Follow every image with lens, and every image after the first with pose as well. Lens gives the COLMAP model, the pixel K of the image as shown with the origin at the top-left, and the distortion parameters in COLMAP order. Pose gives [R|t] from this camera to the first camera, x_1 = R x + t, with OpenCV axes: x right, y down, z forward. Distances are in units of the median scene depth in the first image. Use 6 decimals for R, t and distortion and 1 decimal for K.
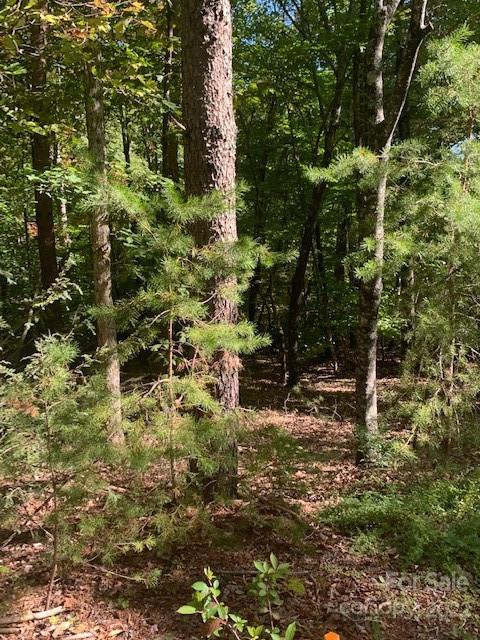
lens RADIAL K [[577.9, 0, 240.0], [0, 577.9, 320.0], [0, 0, 1]] dist [0.001064, 0.000048]
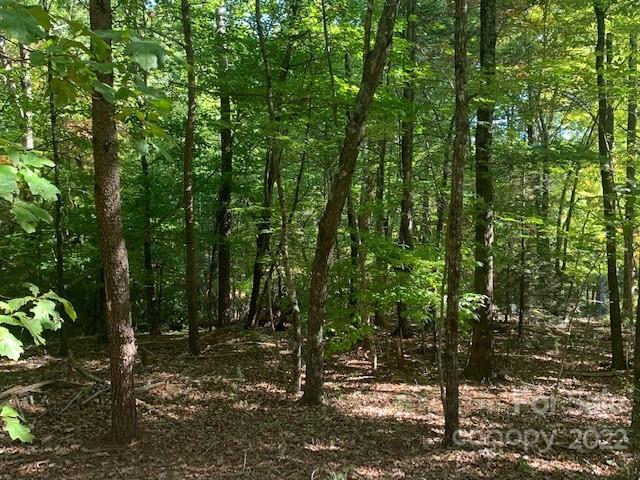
lens RADIAL K [[577.9, 0, 320.0], [0, 577.9, 240.0], [0, 0, 1]] dist [0.001064, 0.000048]
pose [[0.992164, 0.050723, 0.114185, 0.021056], [-0.042405, 0.996346, -0.074139, -0.008102], [-0.117529, 0.068716, 0.990689, 0.366460]]
